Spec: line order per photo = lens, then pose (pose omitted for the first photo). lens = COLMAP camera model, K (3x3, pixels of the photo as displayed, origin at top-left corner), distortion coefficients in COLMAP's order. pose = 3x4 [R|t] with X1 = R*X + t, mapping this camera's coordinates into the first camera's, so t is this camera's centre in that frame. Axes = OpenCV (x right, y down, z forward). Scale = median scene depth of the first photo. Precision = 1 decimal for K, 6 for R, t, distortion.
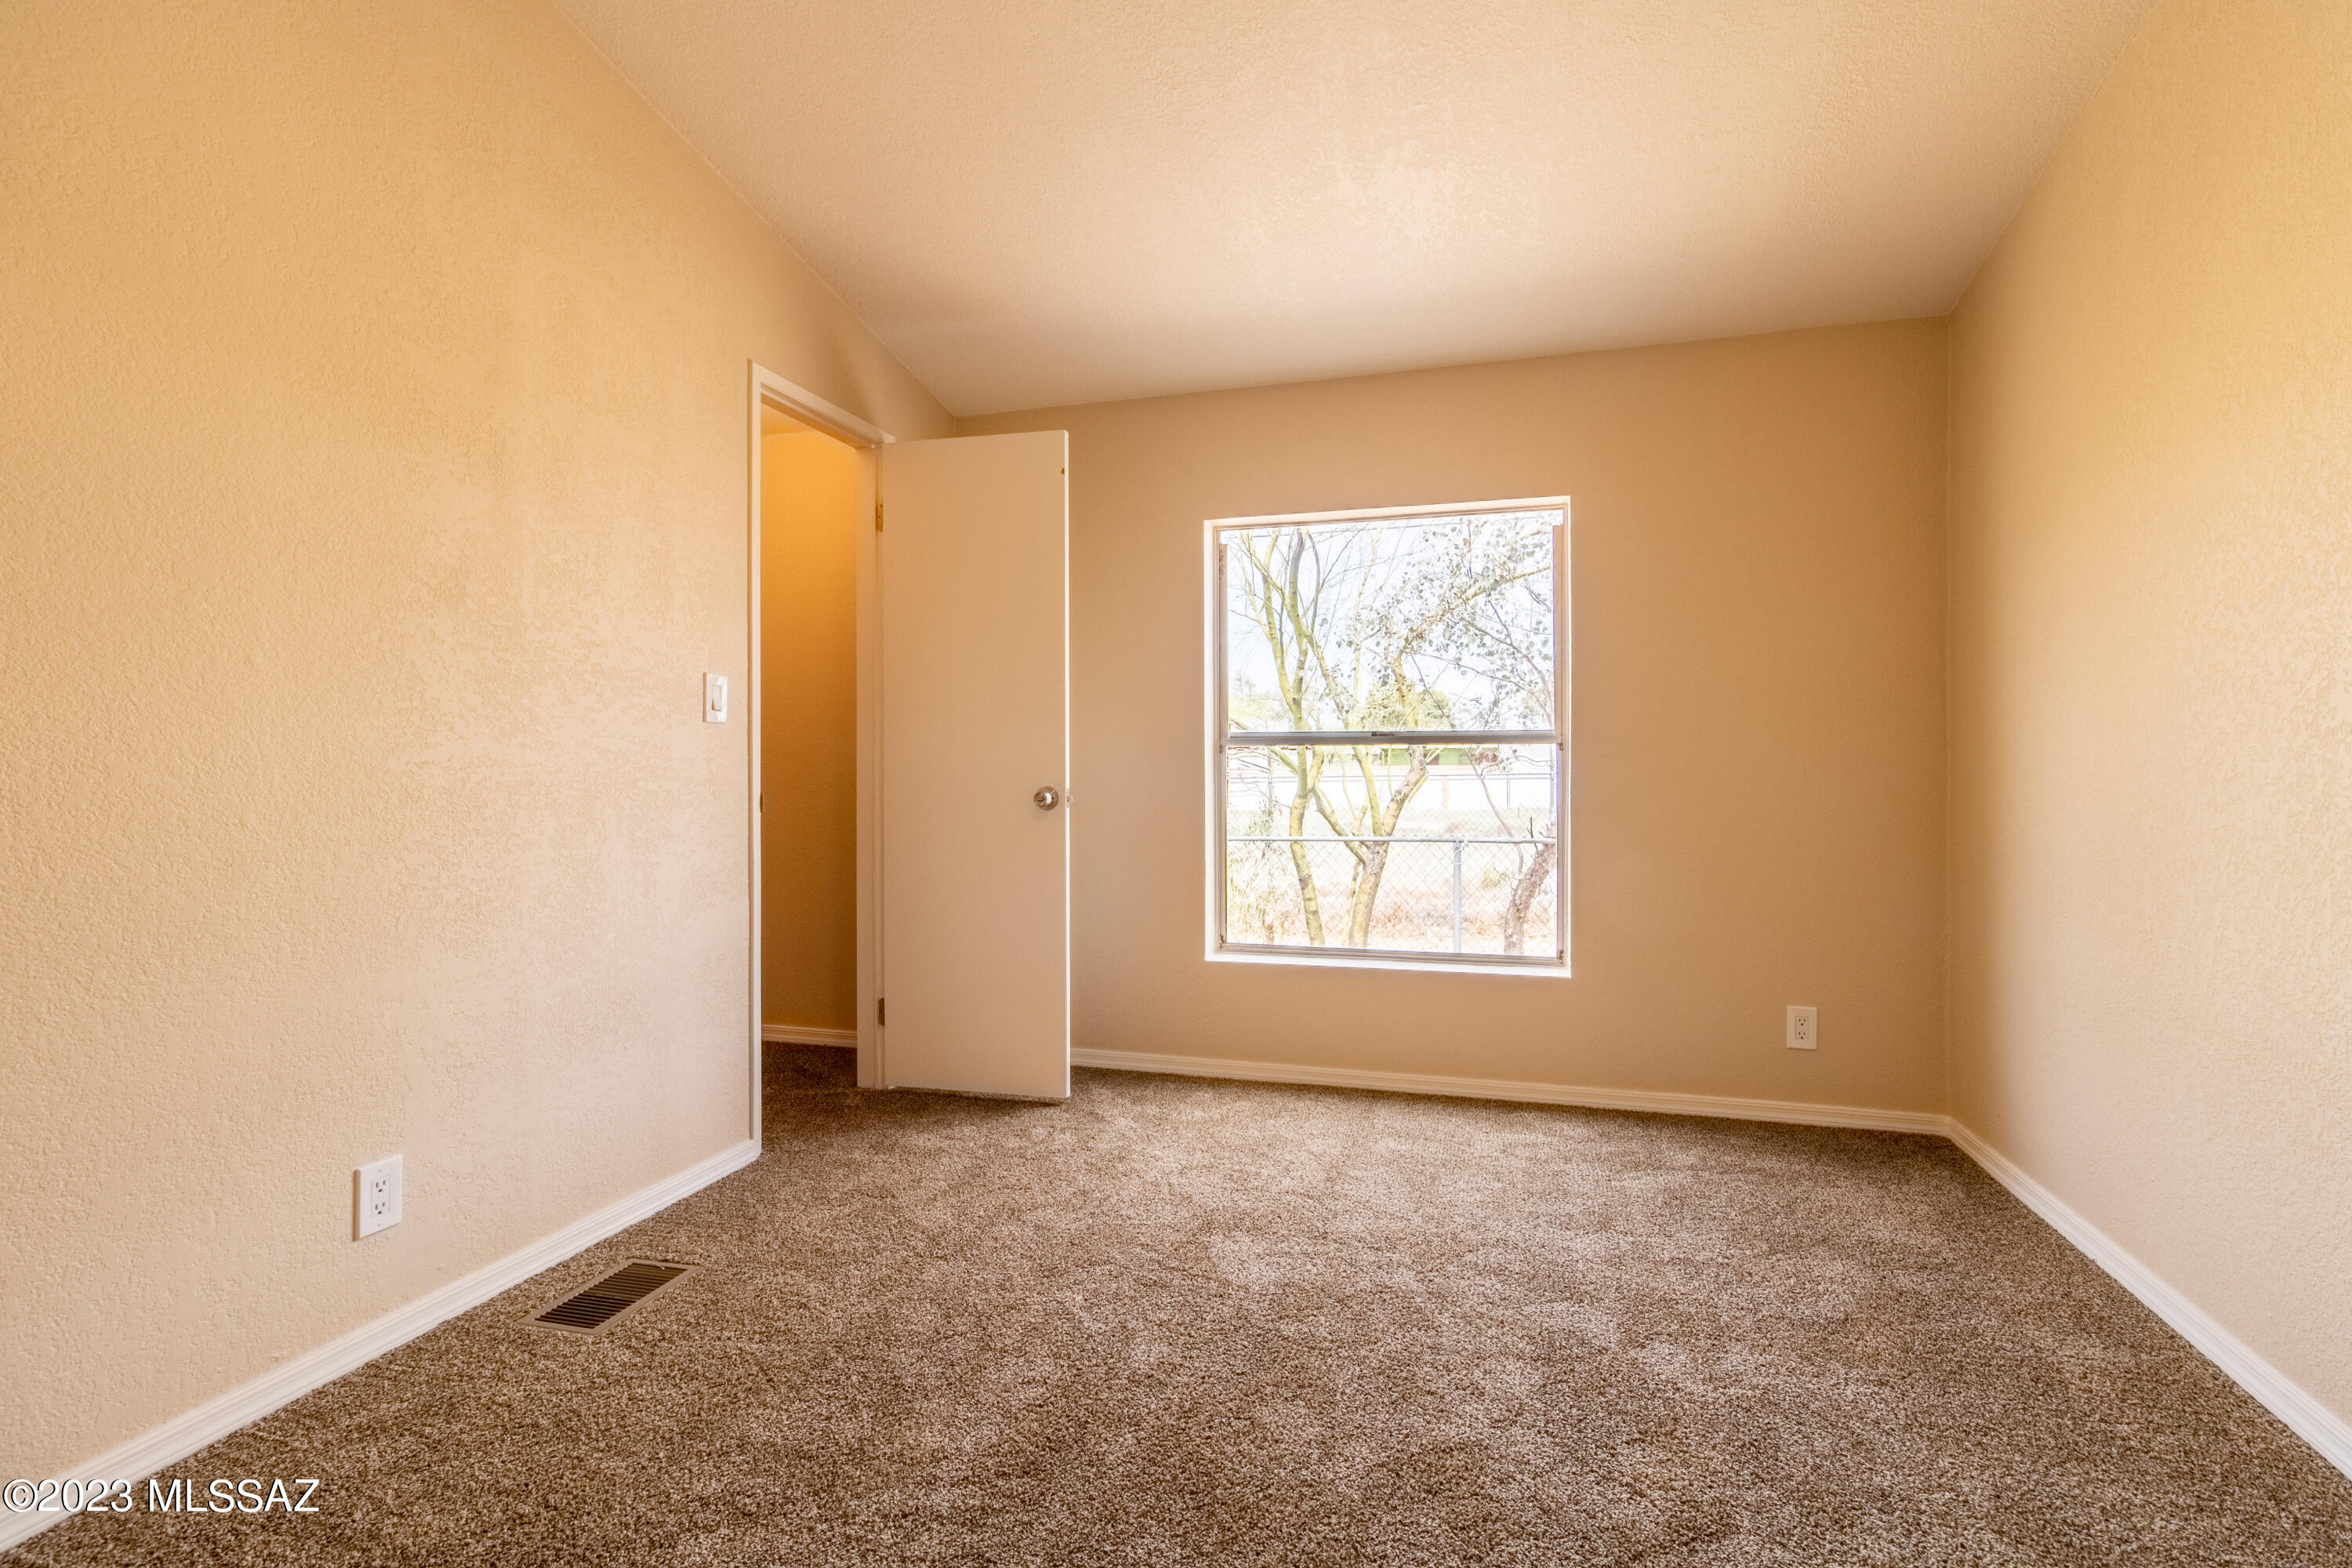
lens RADIAL K [[1101.1, 0, 1183.5], [0, 1101.1, 771.5], [0, 0, 1]] dist [0.000617, 0.002050]
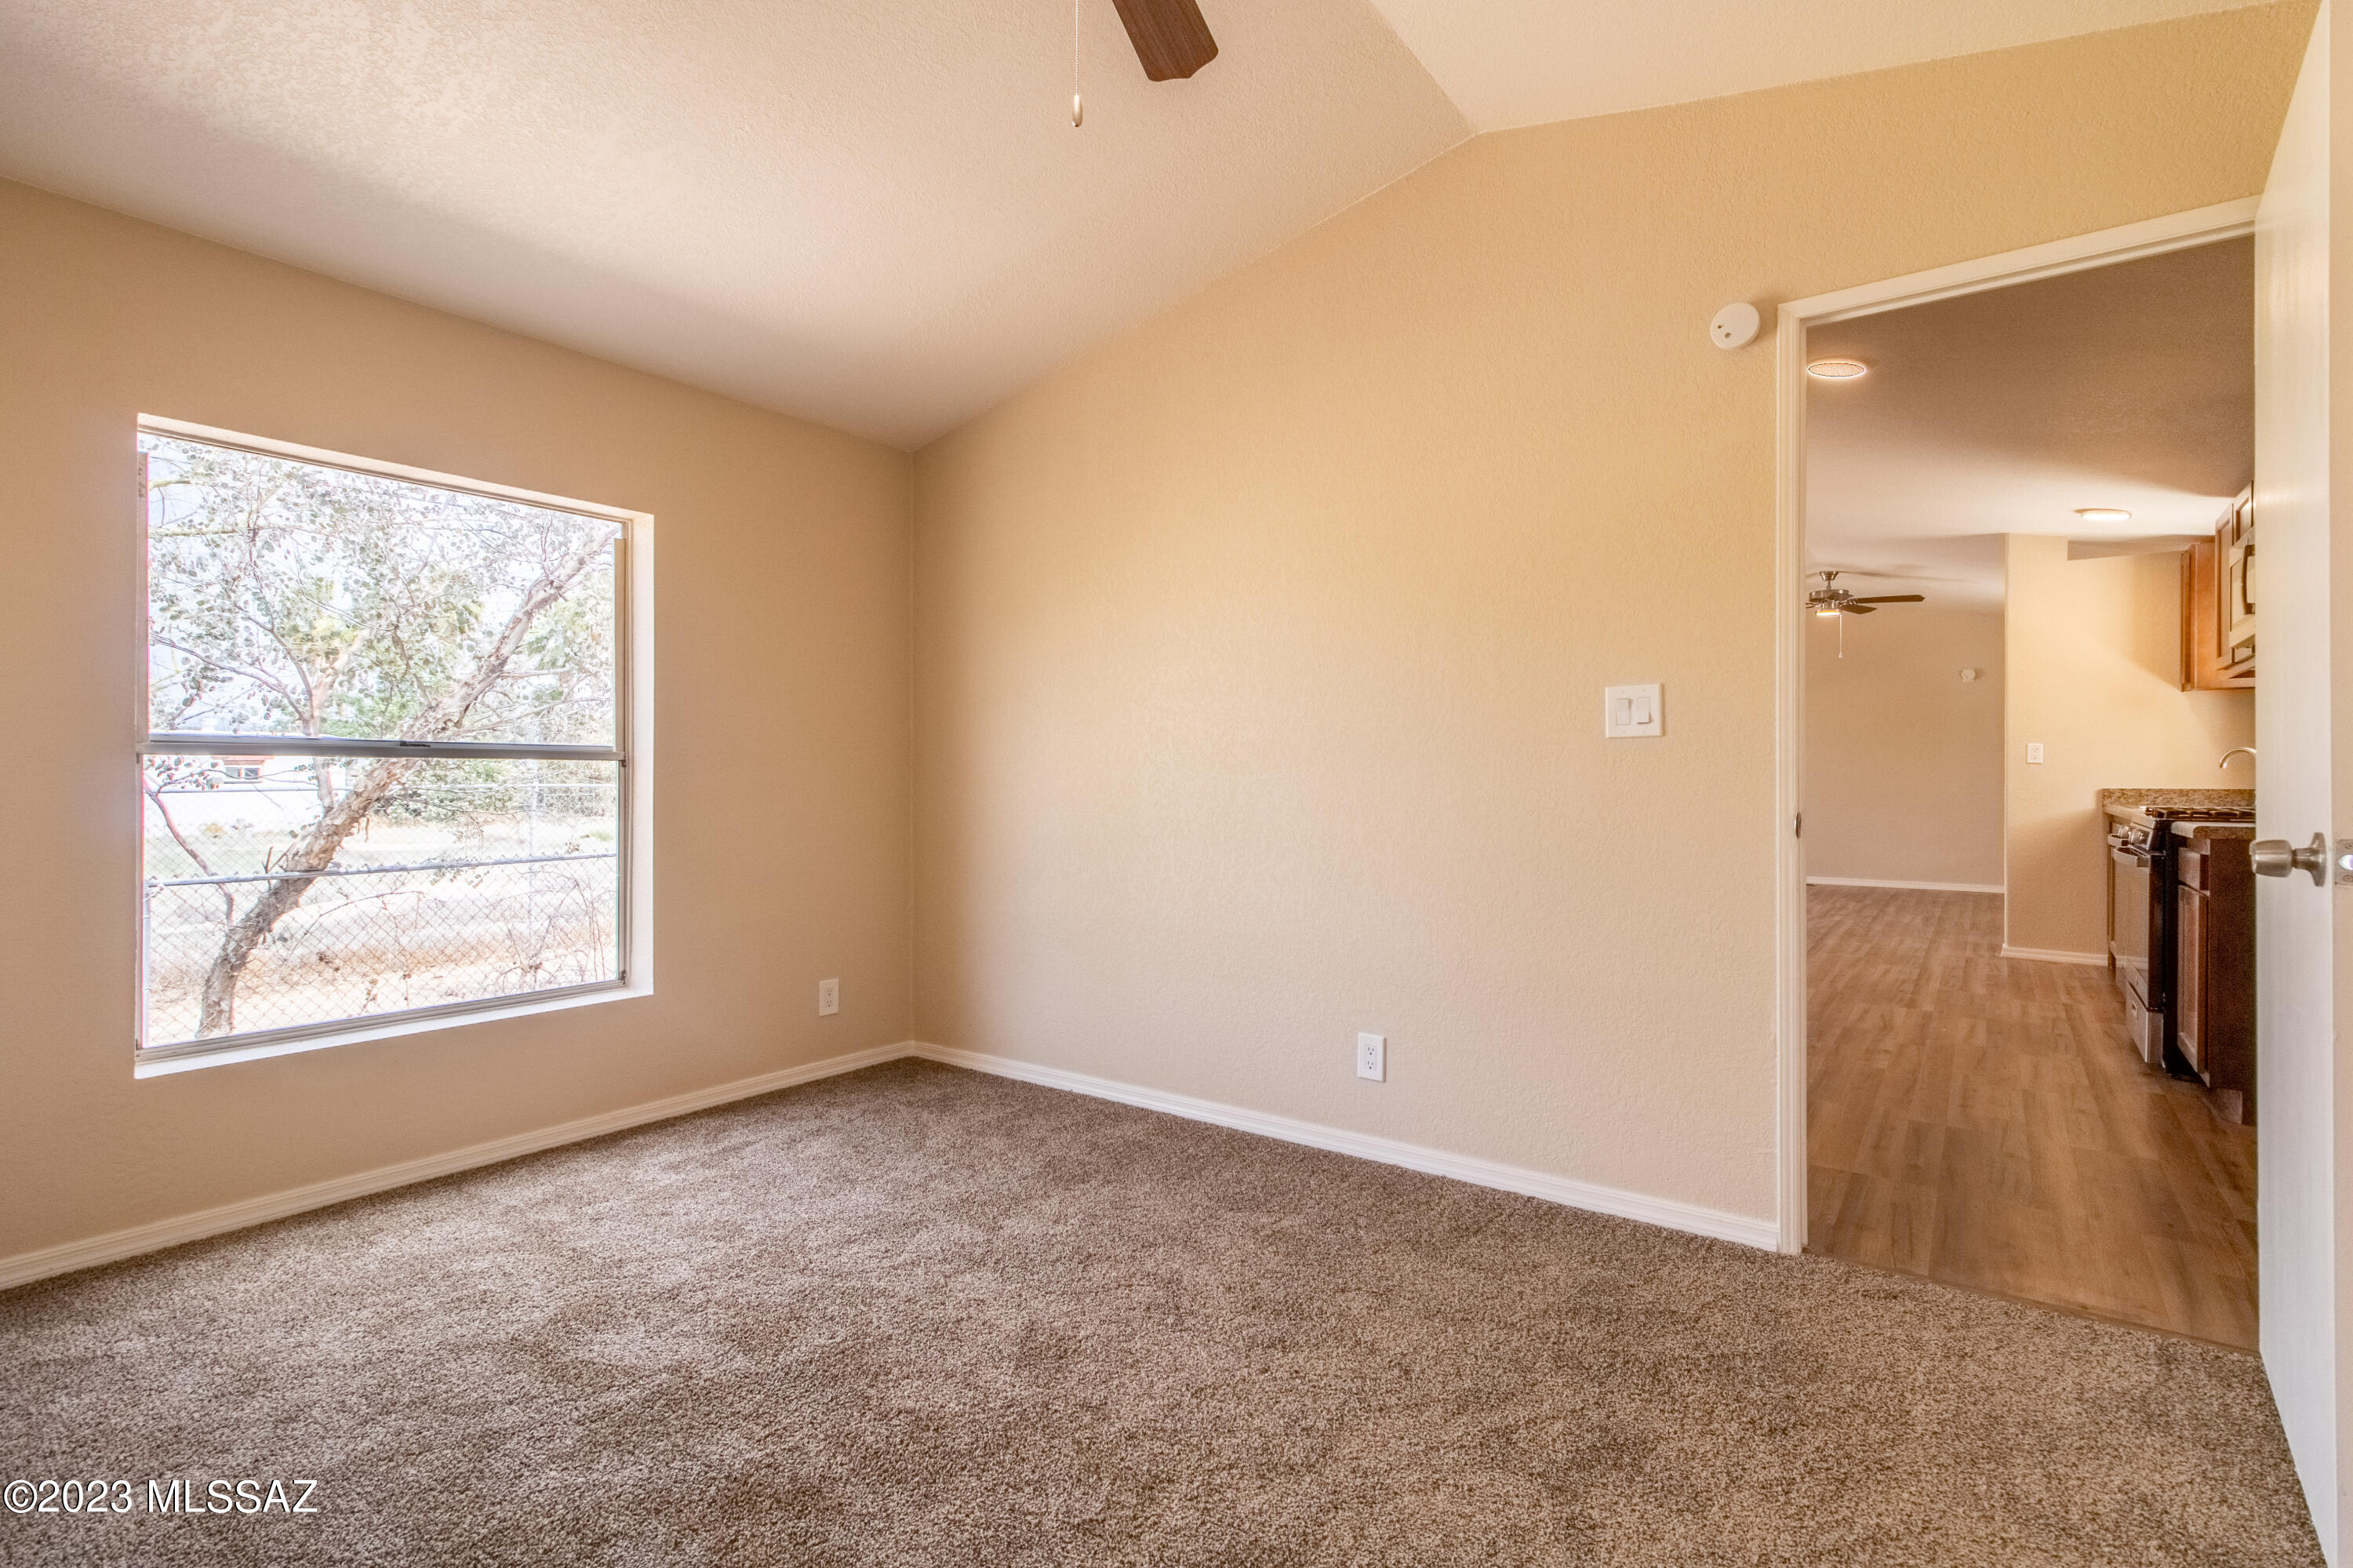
lens RADIAL K [[1101.6, 0, 1184.0], [0, 1101.6, 771.5], [0, 0, 1]] dist [0.000617, 0.002050]
pose [[0.339318, 0.008836, 0.940630, -0.529997], [0.004816, 0.999926, -0.011130, -0.002927], [-0.940659, 0.008306, 0.339250, 0.247728]]
